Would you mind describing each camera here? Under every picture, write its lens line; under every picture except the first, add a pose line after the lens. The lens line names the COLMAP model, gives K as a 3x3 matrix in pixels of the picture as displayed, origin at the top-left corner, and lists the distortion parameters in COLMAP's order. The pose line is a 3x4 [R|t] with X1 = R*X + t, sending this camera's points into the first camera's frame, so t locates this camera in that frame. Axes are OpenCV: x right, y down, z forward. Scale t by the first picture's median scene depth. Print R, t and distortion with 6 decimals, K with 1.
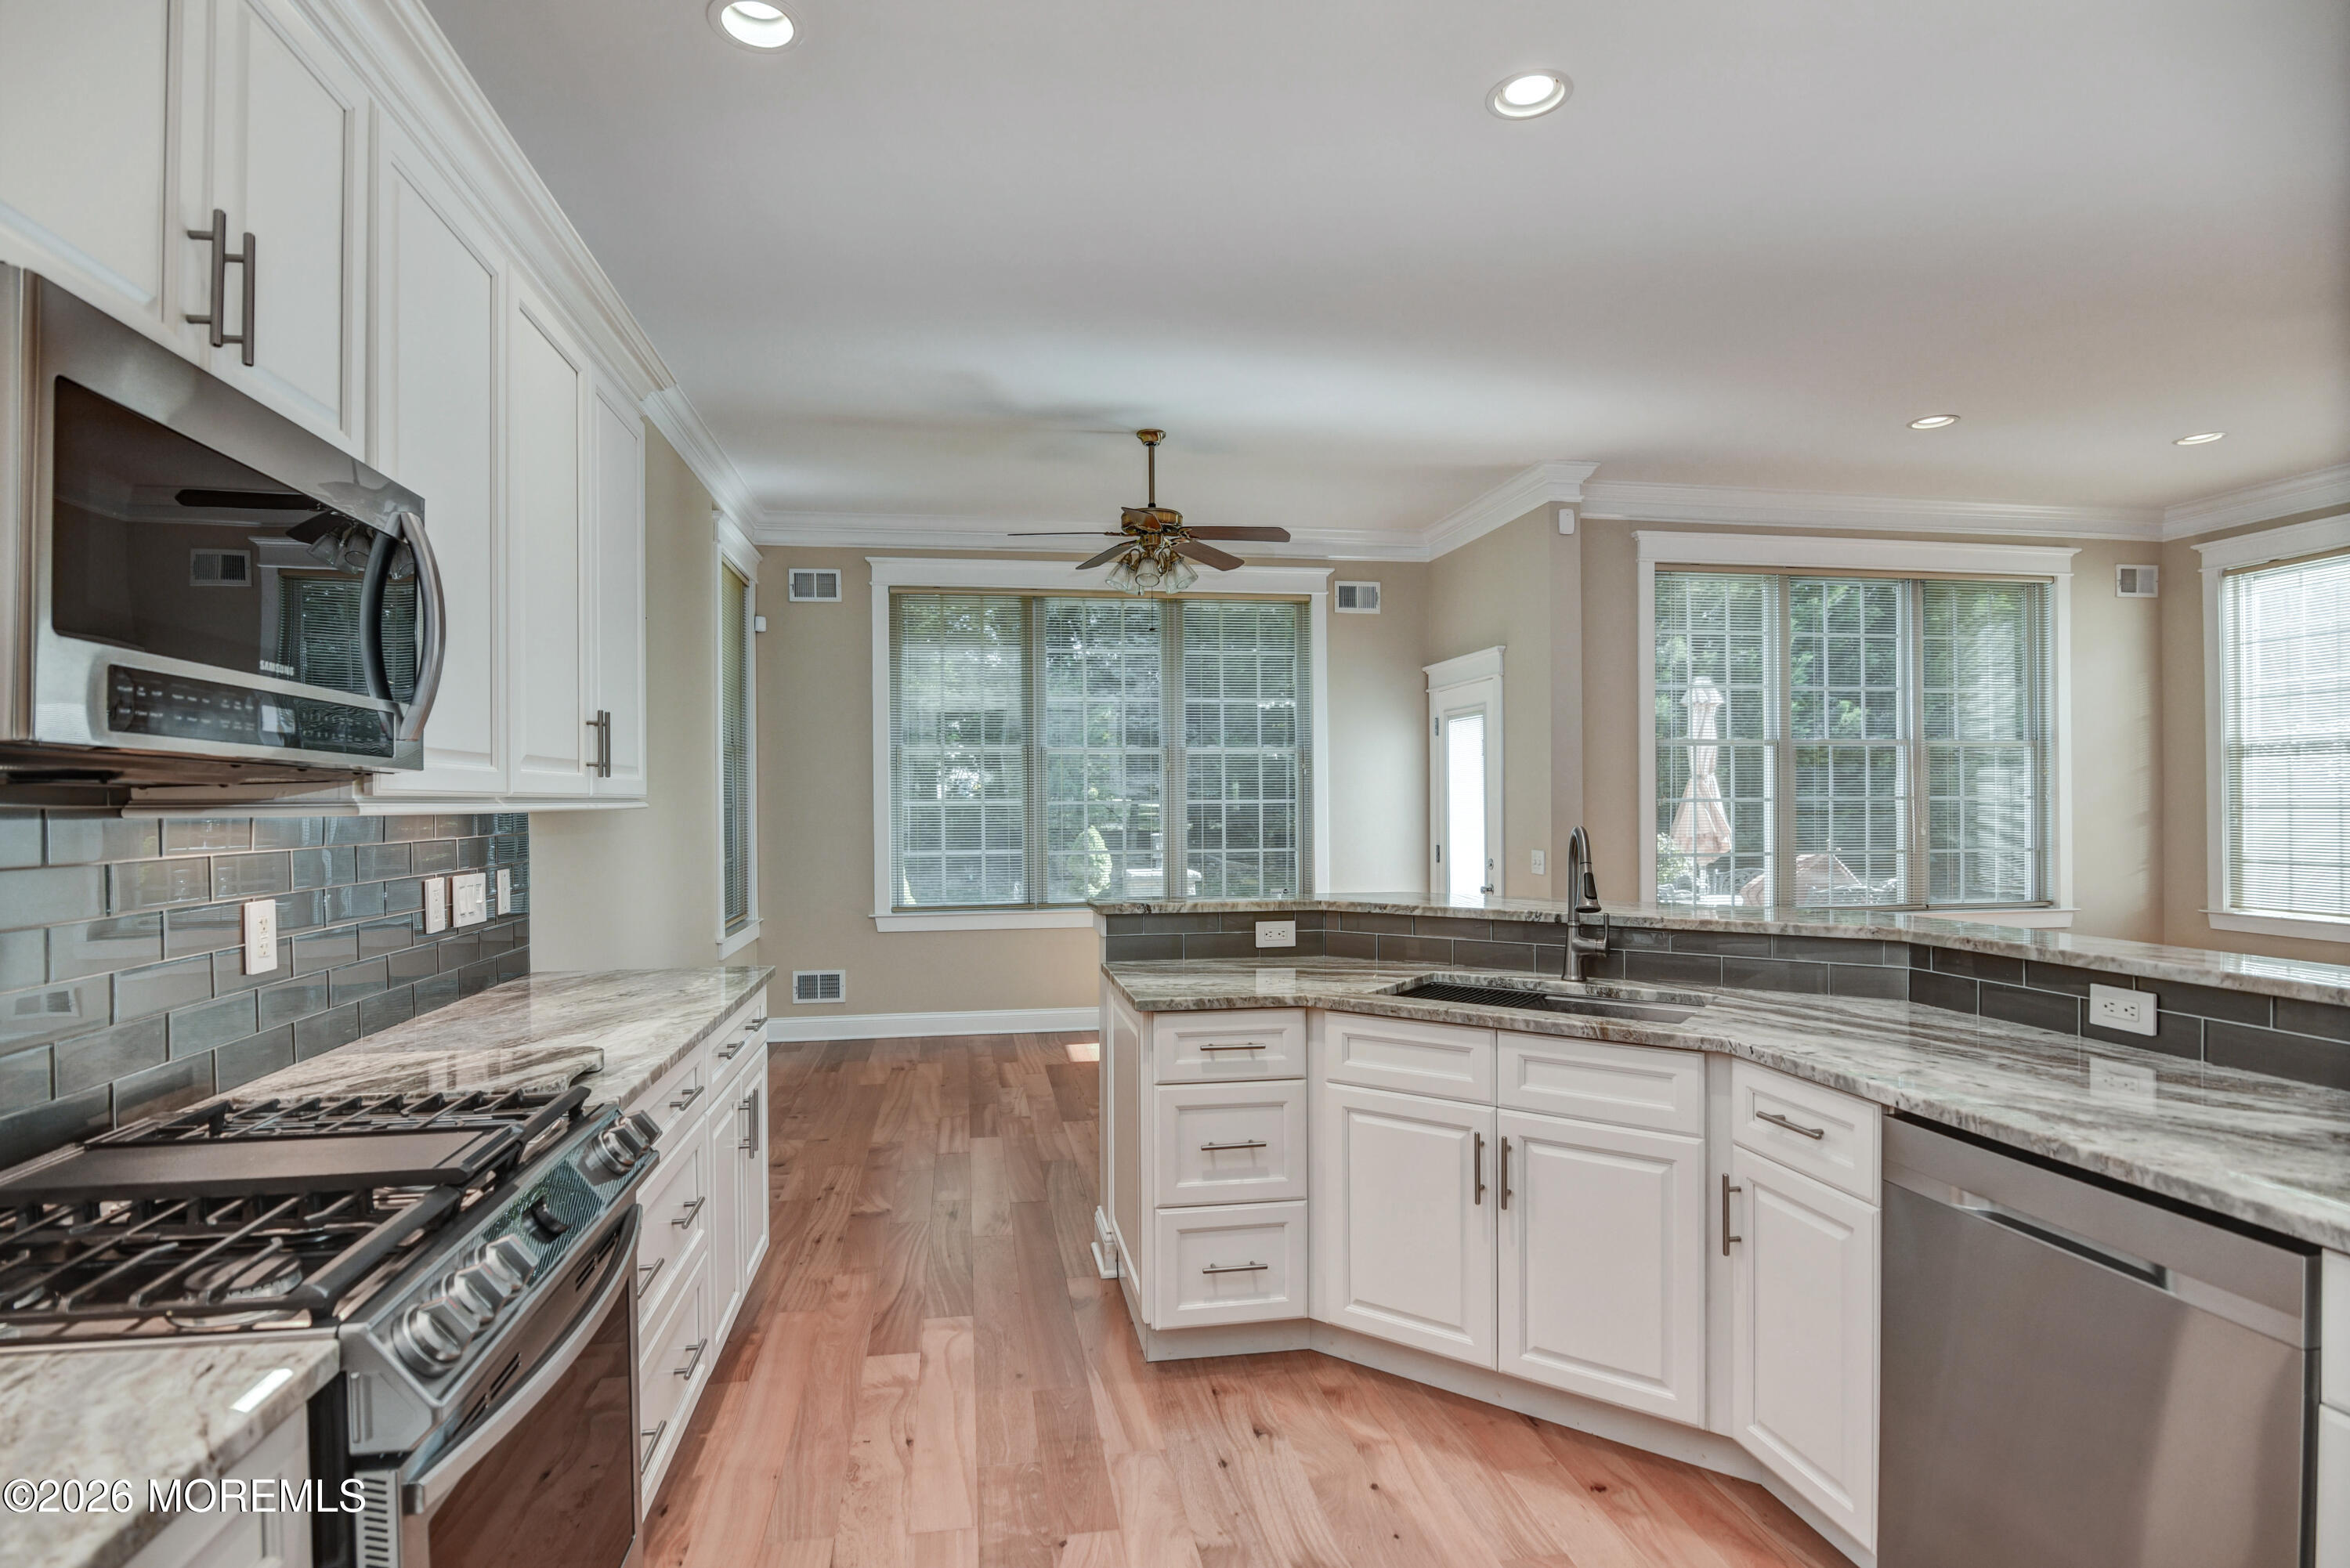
lens RADIAL K [[1202.4, 0, 1126.9], [0, 1202.4, 789.7], [0, 0, 1]] dist [-0.019499, -0.000799]
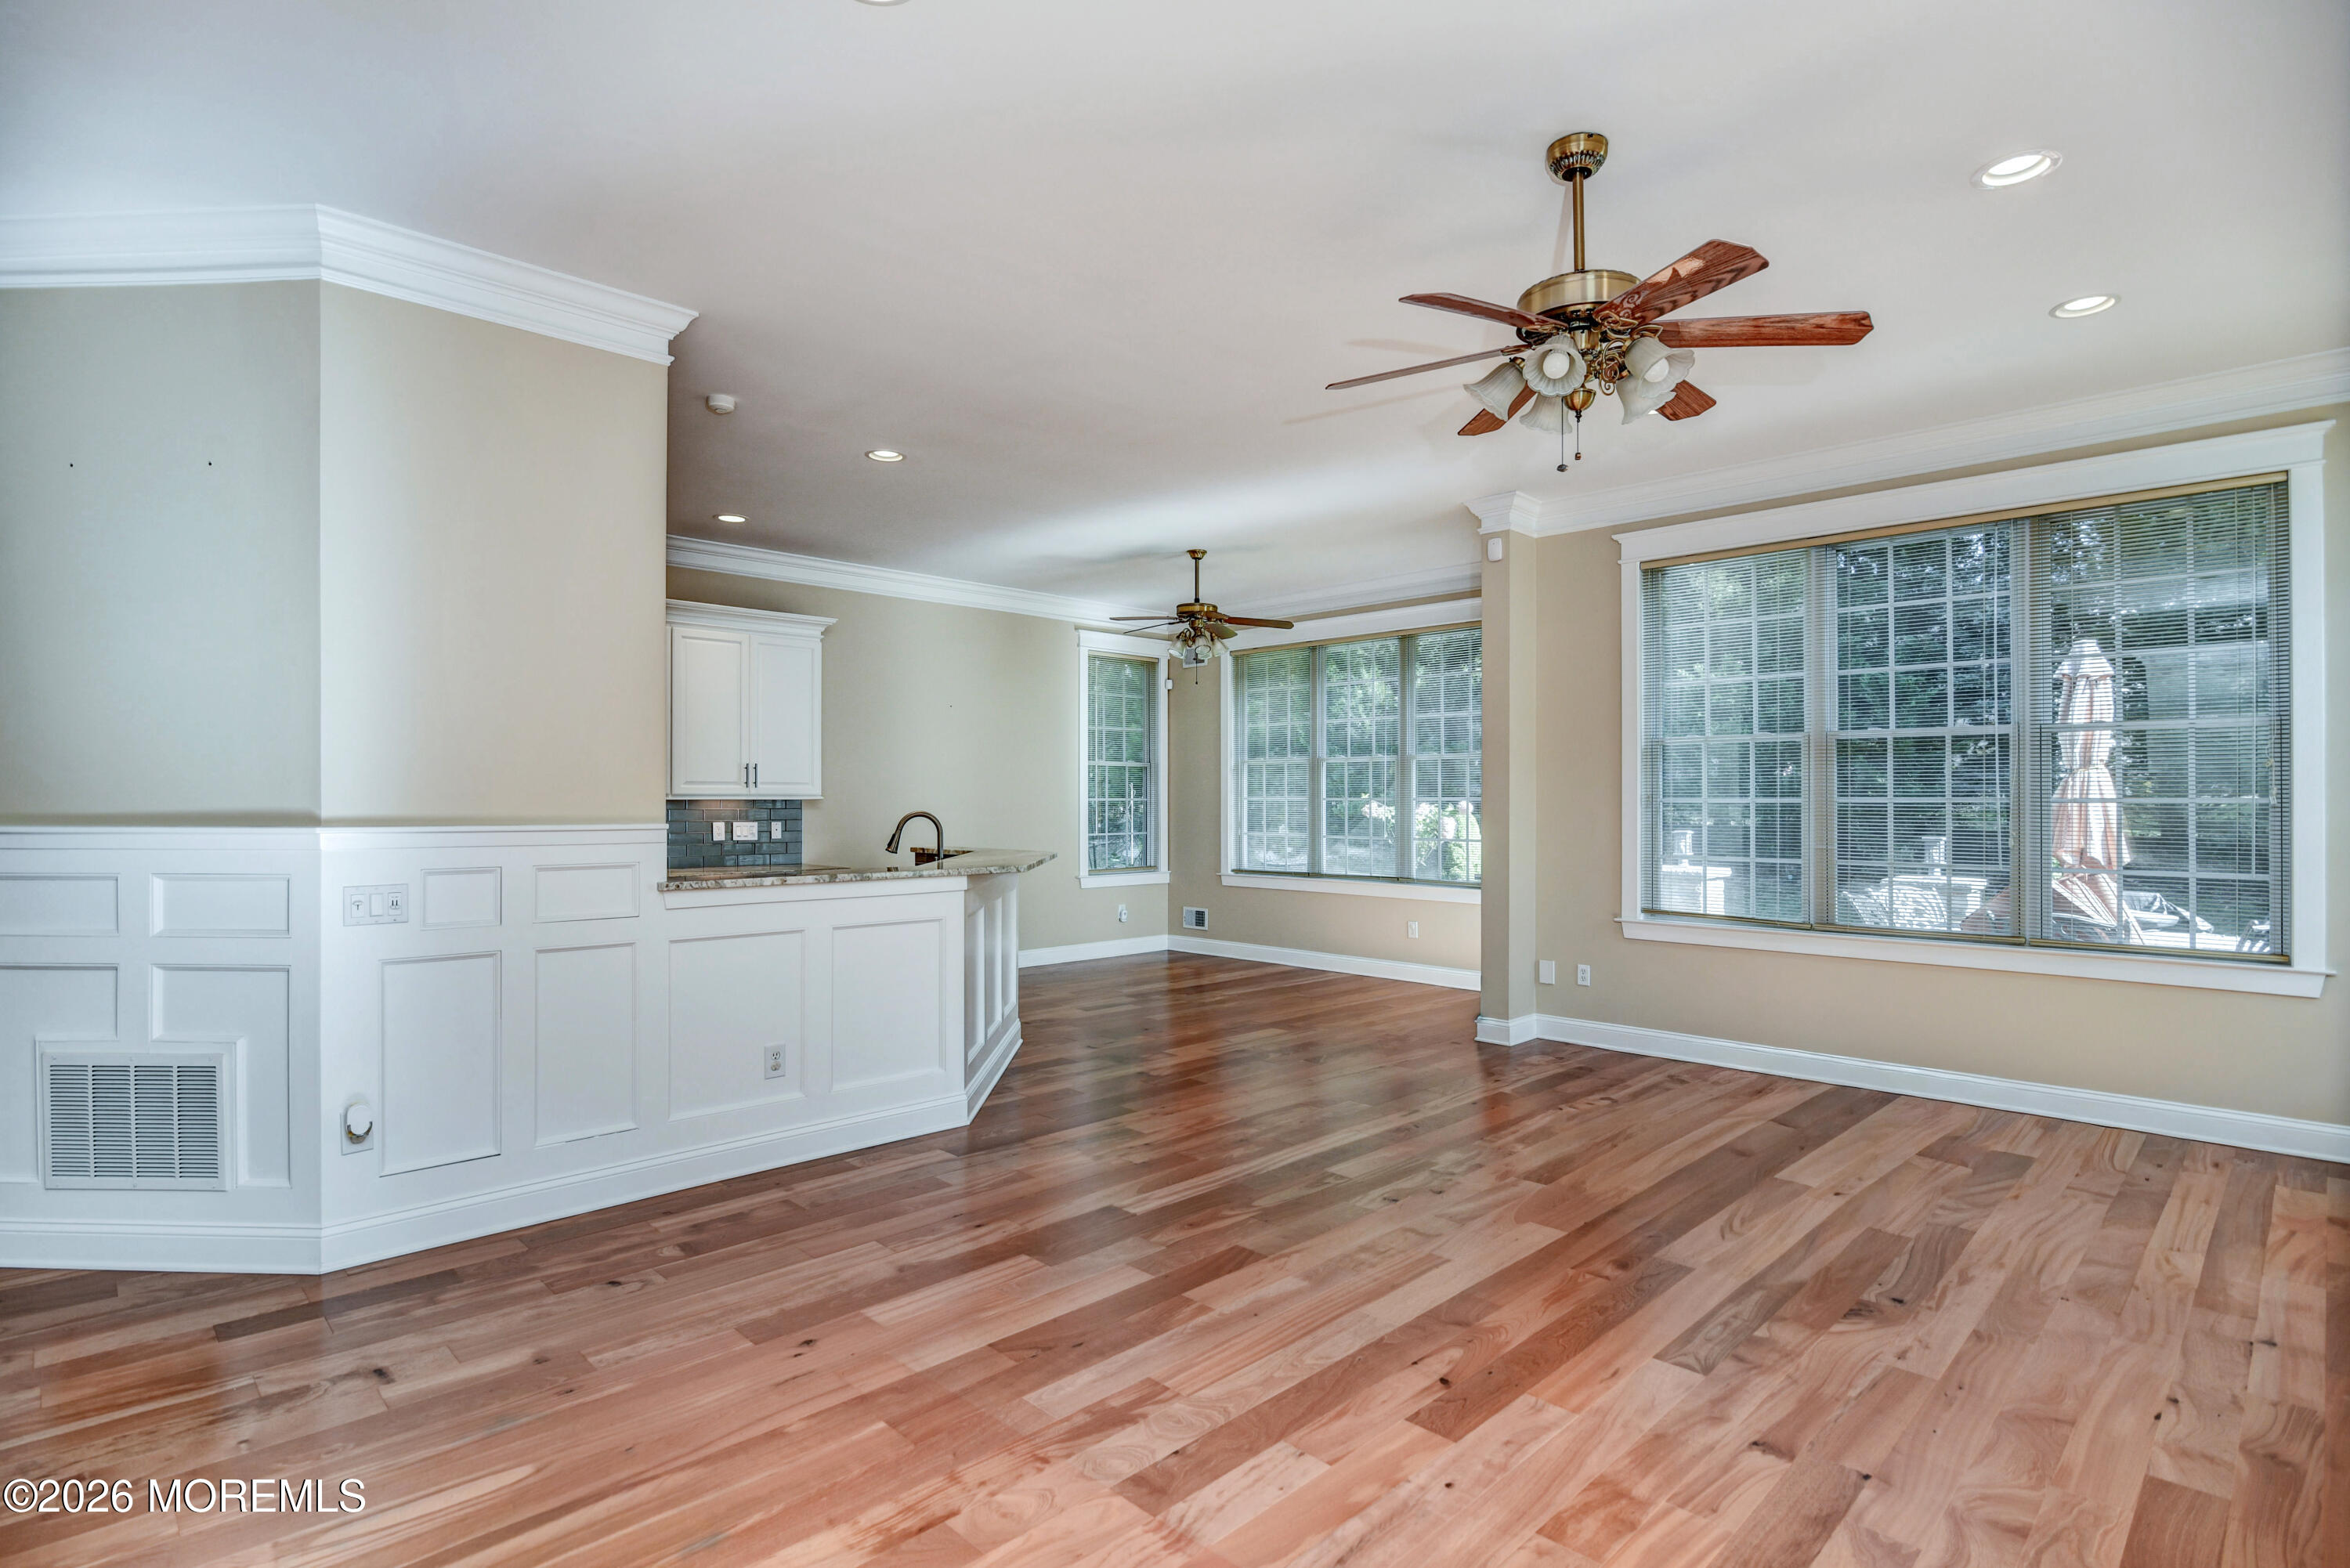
lens RADIAL K [[1181.5, 0, 1164.4], [0, 1181.5, 798.0], [0, 0, 1]] dist [-0.020022, 0.000014]
pose [[0.582874, 0.006529, -0.812537, 0.938060], [0.004663, 0.999924, 0.011380, -0.006089], [0.812549, -0.010422, 0.582799, 0.093108]]
